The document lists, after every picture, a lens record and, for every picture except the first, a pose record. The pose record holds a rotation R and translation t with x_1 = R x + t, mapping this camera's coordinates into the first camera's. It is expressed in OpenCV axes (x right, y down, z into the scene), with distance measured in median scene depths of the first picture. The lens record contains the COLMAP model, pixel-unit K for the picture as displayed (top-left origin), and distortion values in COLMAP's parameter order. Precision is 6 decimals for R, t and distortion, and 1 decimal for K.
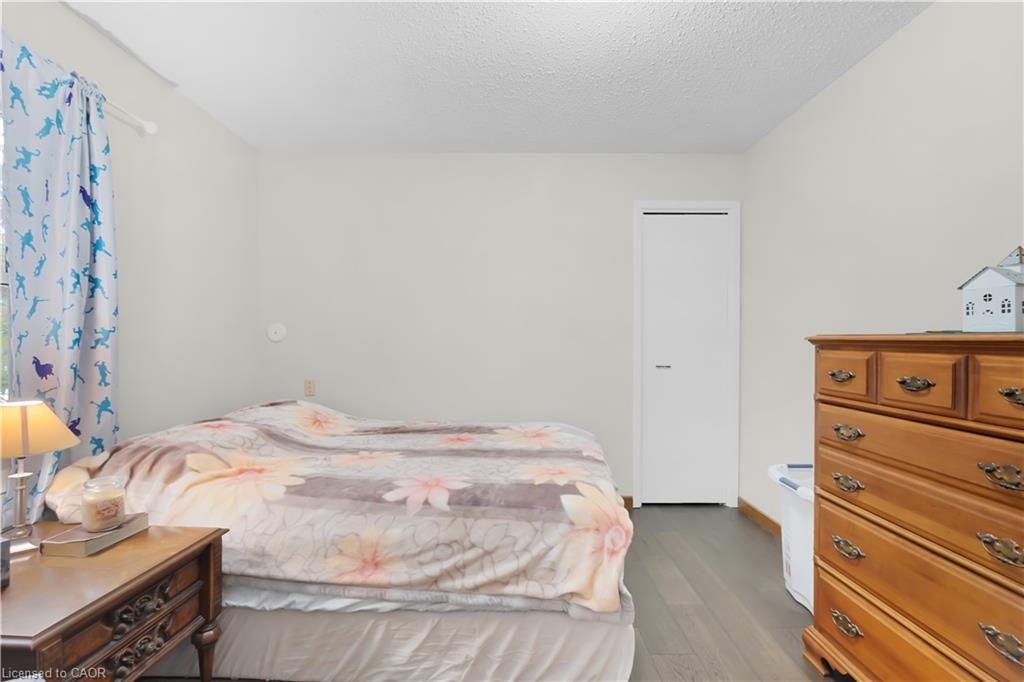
lens RADIAL K [[458.1, 0, 510.2], [0, 458.1, 344.0], [0, 0, 1]] dist [-0.005712, -0.001577]
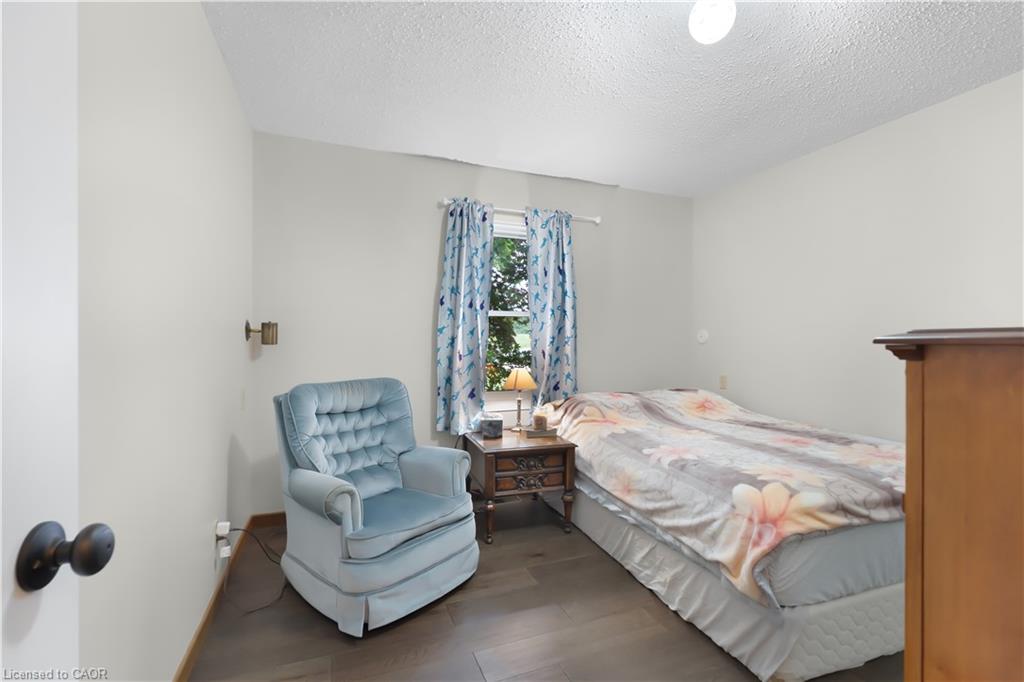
lens RADIAL K [[458.1, 0, 504.7], [0, 458.1, 340.7], [0, 0, 1]] dist [-0.005712, -0.001577]
pose [[0.349014, -0.001629, -0.937116, 0.972880], [-0.011224, 0.999920, -0.005918, 0.000470], [0.937050, 0.012583, 0.348968, 0.081699]]
